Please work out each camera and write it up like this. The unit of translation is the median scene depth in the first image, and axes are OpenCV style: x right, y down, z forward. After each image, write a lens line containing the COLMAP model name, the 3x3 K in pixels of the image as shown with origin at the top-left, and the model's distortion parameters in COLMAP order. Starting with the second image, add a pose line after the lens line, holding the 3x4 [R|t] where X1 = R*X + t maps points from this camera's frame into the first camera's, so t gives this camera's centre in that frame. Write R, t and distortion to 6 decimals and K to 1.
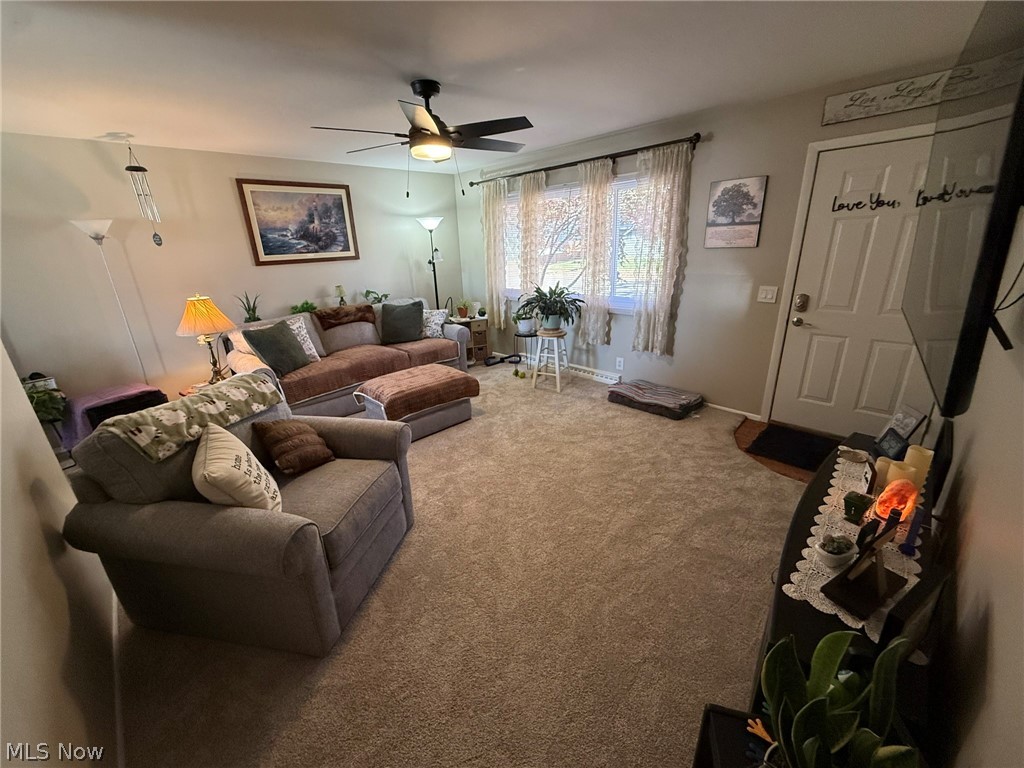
lens RADIAL K [[407.7, 0, 509.9], [0, 407.7, 384.6], [0, 0, 1]] dist [0.000453, 0.000029]
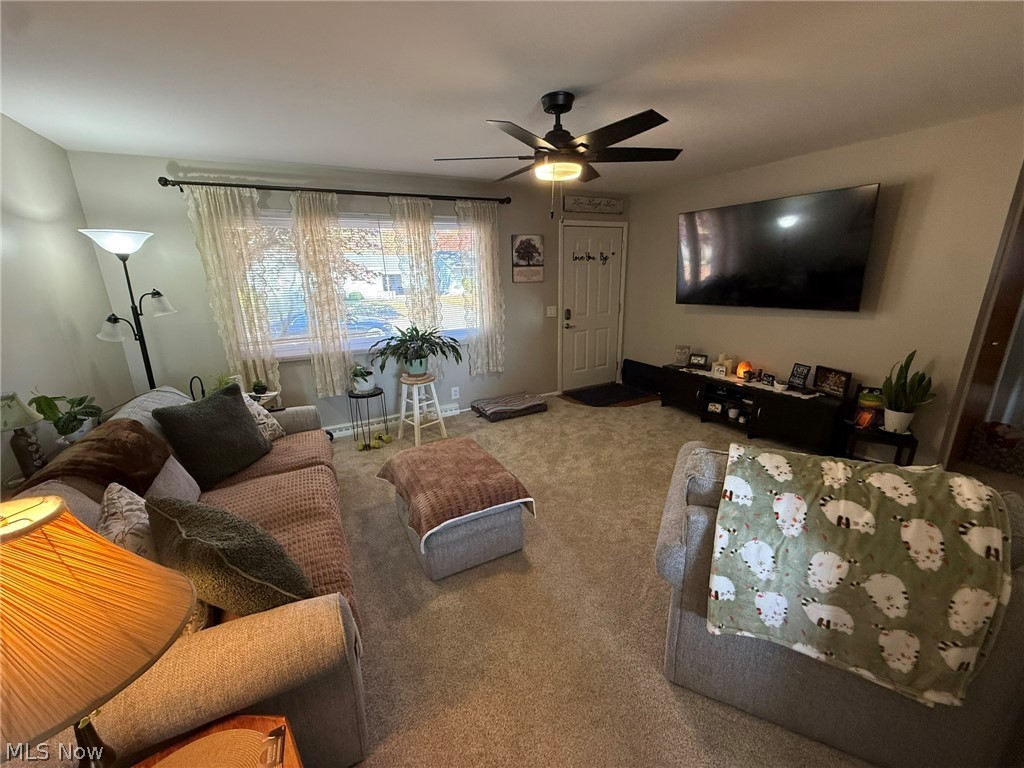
lens RADIAL K [[407.7, 0, 509.9], [0, 407.7, 384.6], [0, 0, 1]] dist [0.000453, 0.000029]
pose [[0.272831, -0.231936, 0.933686, -0.726836], [0.332119, 0.933548, 0.134854, -0.182352], [-0.902918, 0.273303, 0.331731, 0.579303]]
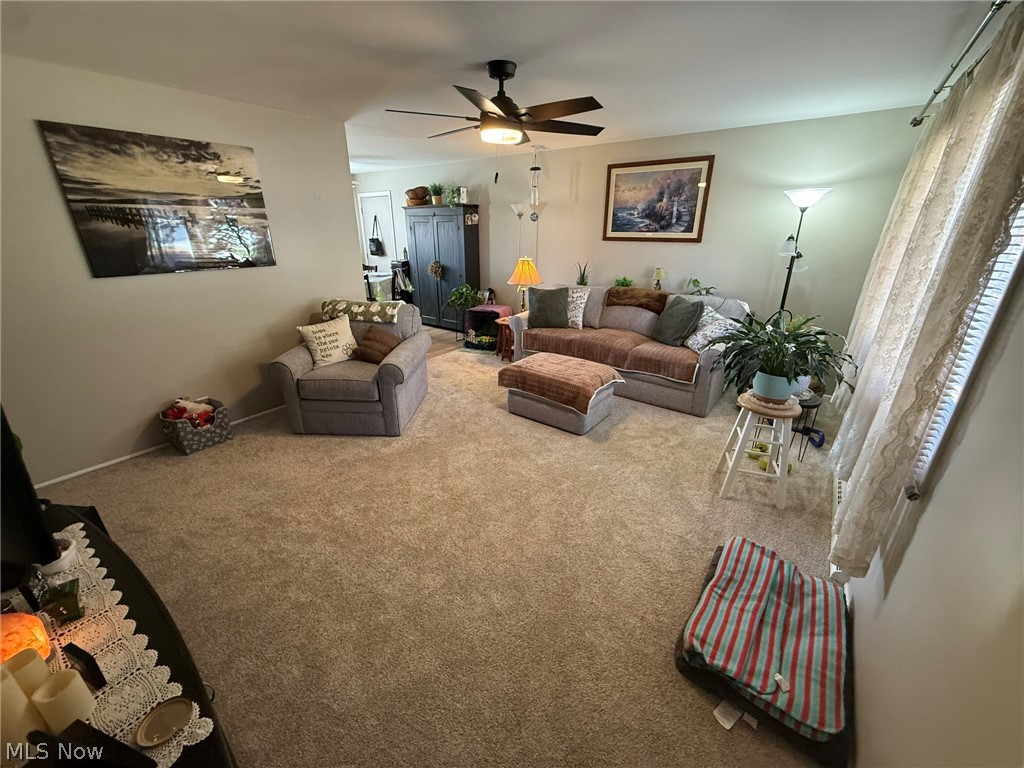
lens RADIAL K [[407.7, 0, 509.9], [0, 407.7, 384.6], [0, 0, 1]] dist [0.000453, 0.000029]
pose [[0.151607, 0.396261, -0.905534, 0.588411], [-0.335533, 0.882358, 0.329943, -0.233724], [0.929749, 0.253815, 0.266731, 0.571816]]
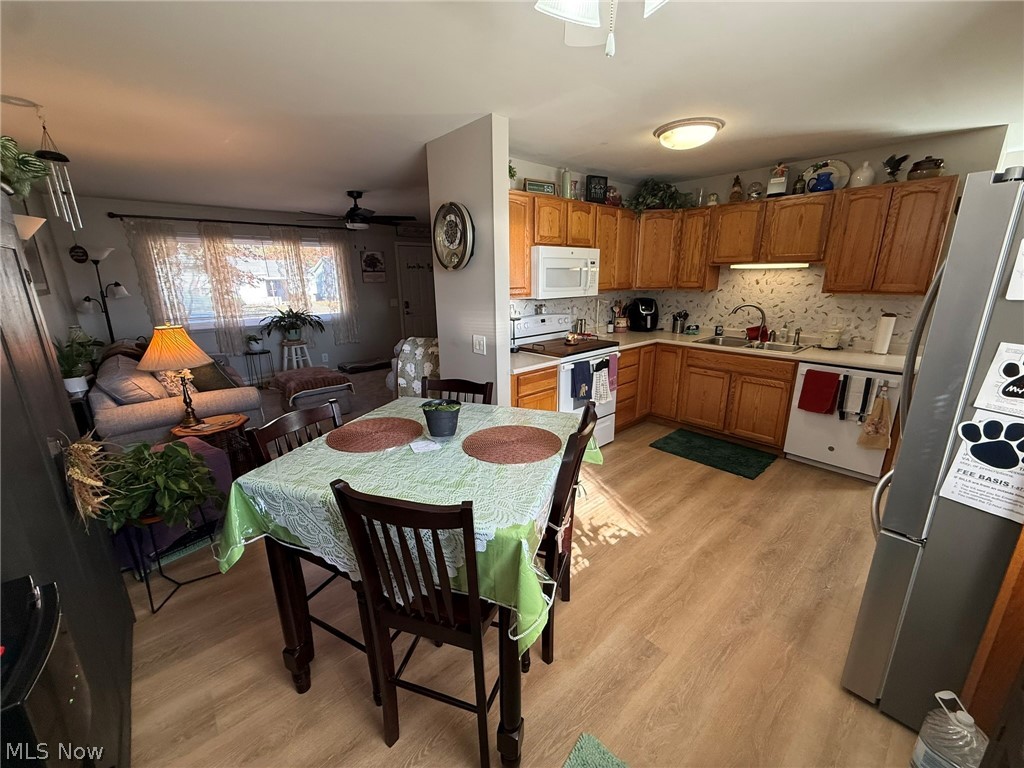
lens RADIAL K [[407.7, 0, 509.9], [0, 407.7, 384.6], [0, 0, 1]] dist [0.000453, 0.000029]
pose [[0.043906, -0.223291, 0.973763, -1.326861], [0.341889, 0.919208, 0.195365, -0.022374], [-0.938714, 0.324341, 0.116700, 0.232942]]
